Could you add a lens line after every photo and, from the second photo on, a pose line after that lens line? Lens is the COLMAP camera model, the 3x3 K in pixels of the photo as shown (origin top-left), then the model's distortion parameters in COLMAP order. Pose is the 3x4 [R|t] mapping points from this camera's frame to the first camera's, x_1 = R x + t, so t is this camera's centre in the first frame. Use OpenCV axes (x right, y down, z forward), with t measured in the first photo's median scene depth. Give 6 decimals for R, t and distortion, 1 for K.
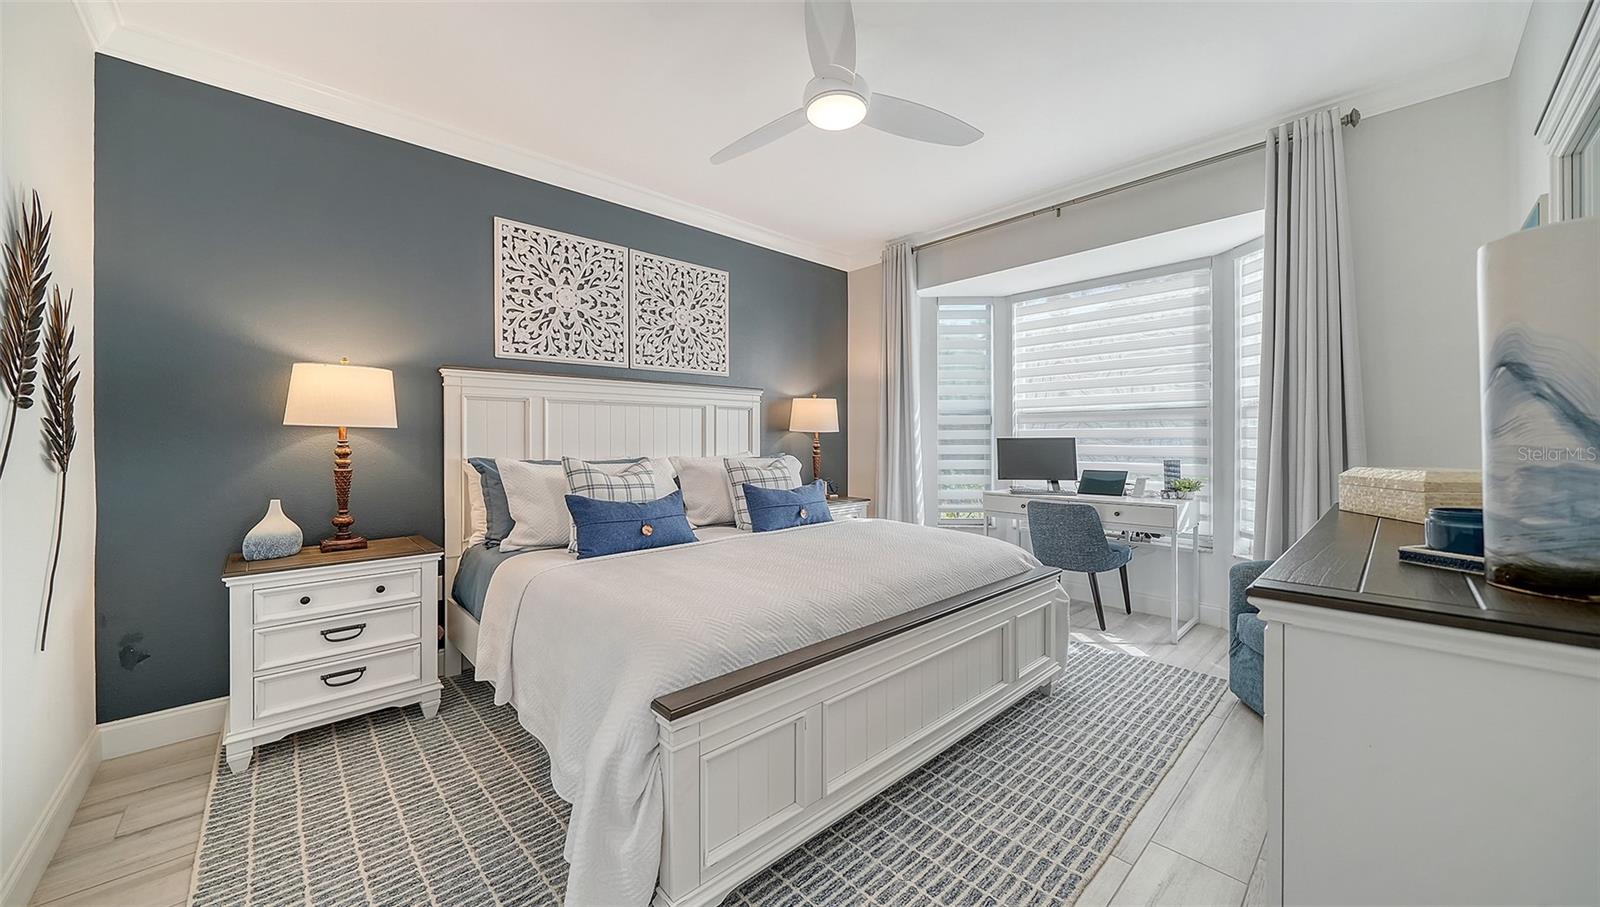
lens RADIAL K [[556.5, 0, 786.4], [0, 556.5, 433.4], [0, 0, 1]] dist [-0.001413, -0.001209]
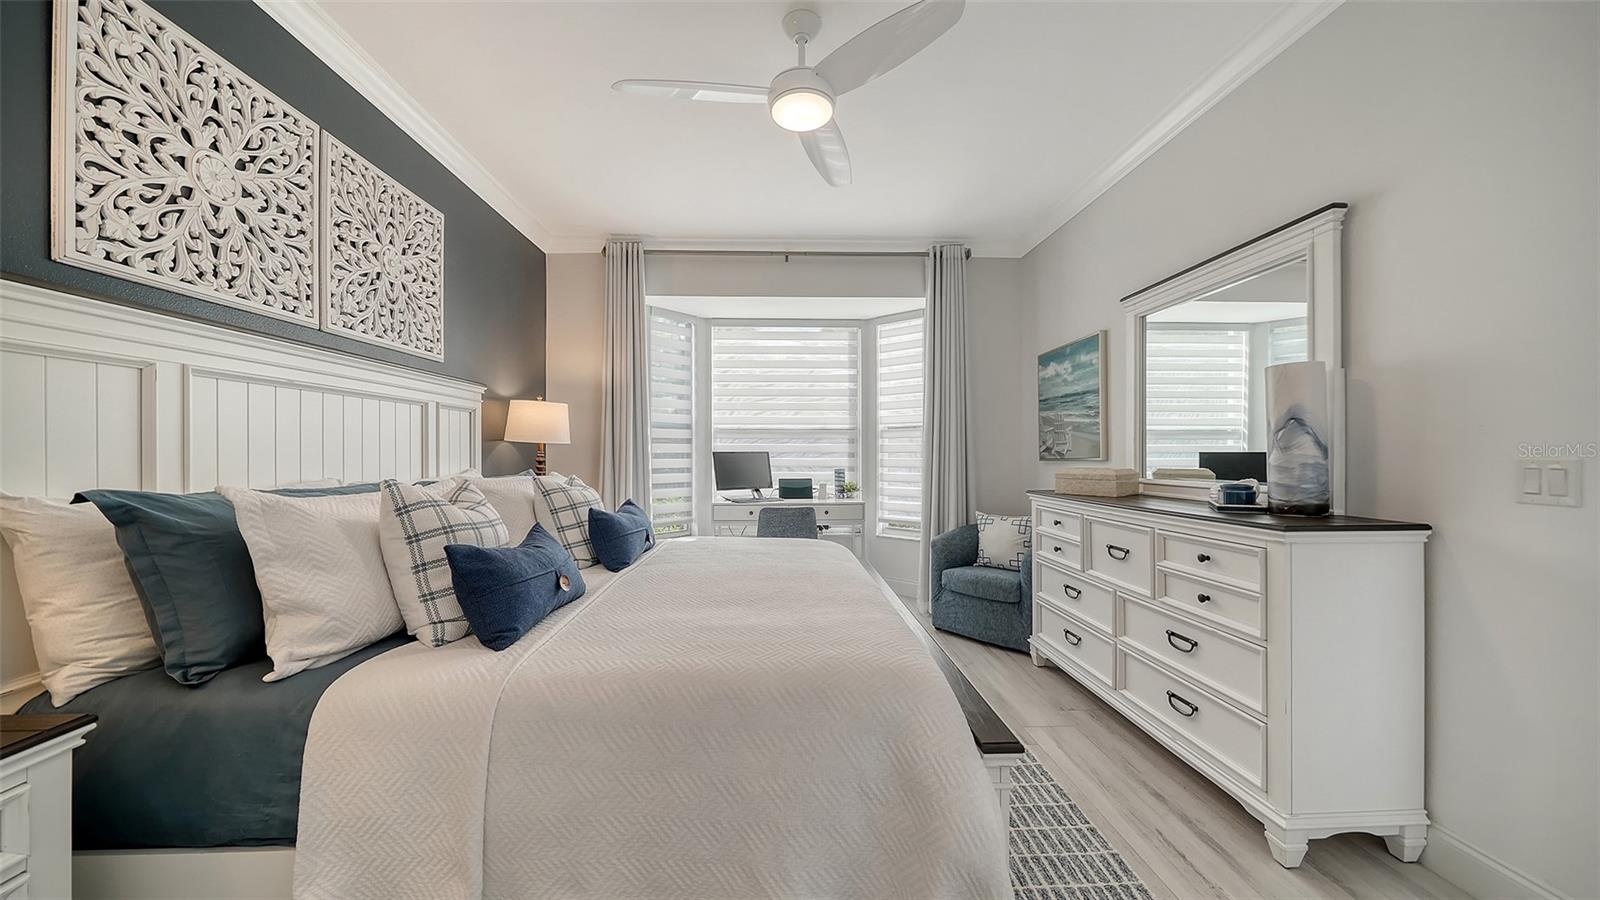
lens RADIAL K [[568.1, 0, 759.2], [0, 568.1, 449.1], [0, 0, 1]] dist [-0.003250, -0.001584]
pose [[0.658143, 0.008522, 0.752844, -0.429672], [-0.009671, 0.999949, -0.002864, 0.006806], [-0.752830, -0.005396, 0.658192, 0.253302]]
